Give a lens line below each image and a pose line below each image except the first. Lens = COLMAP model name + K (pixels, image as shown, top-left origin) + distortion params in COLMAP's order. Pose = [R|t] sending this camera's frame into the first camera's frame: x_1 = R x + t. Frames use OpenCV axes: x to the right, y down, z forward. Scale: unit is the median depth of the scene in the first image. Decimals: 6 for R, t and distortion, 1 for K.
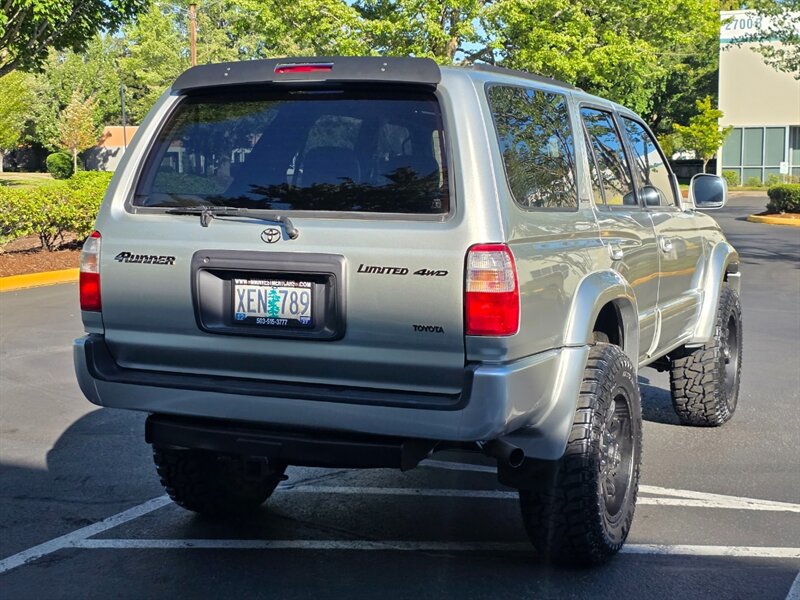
lens RADIAL K [[1281.2, 0, 402.3], [0, 1281.2, 284.5], [0, 0, 1]] dist [0.141202, -0.013586]
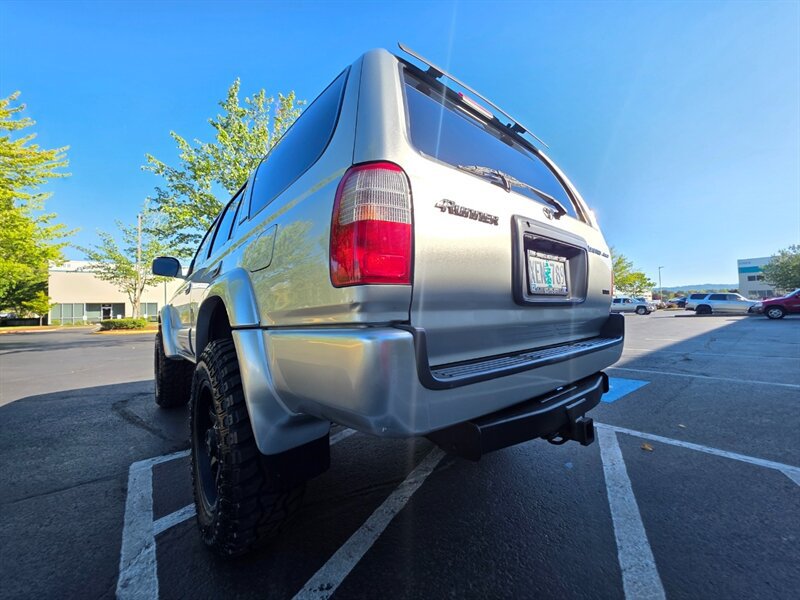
lens RADIAL K [[321.0, 0, 400.0], [0, 321.0, 300.0], [0, 0, 1]] dist [0.008131, 0.000356]
pose [[0.427605, 0.022282, 0.903691, -0.401435], [0.115618, 0.990138, -0.079121, 0.042942], [-0.896541, 0.138315, 0.420812, 0.989686]]
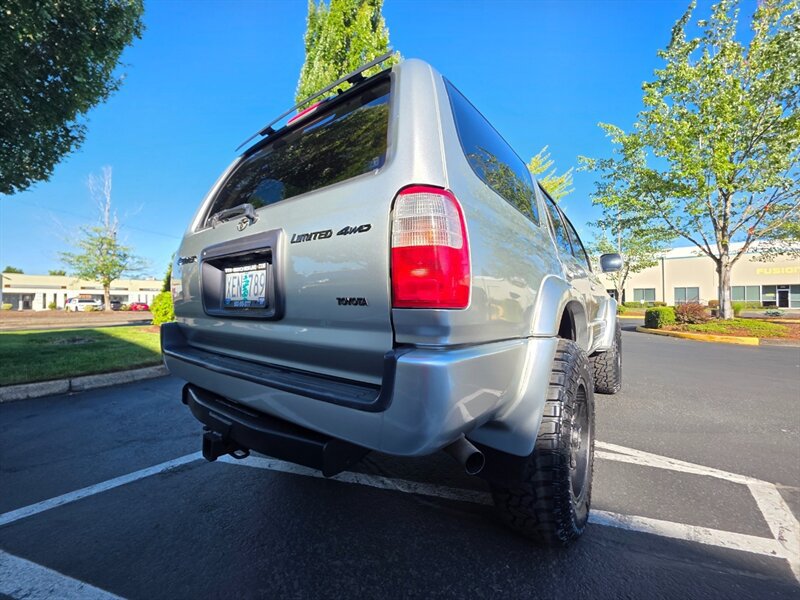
lens RADIAL K [[321.0, 0, 400.0], [0, 321.0, 300.0], [0, 0, 1]] dist [0.008131, 0.000356]
pose [[0.970922, -0.002005, -0.239388, 0.090744], [-0.024112, 0.994061, -0.106119, 0.050450], [0.238179, 0.108805, 0.965107, 0.761059]]
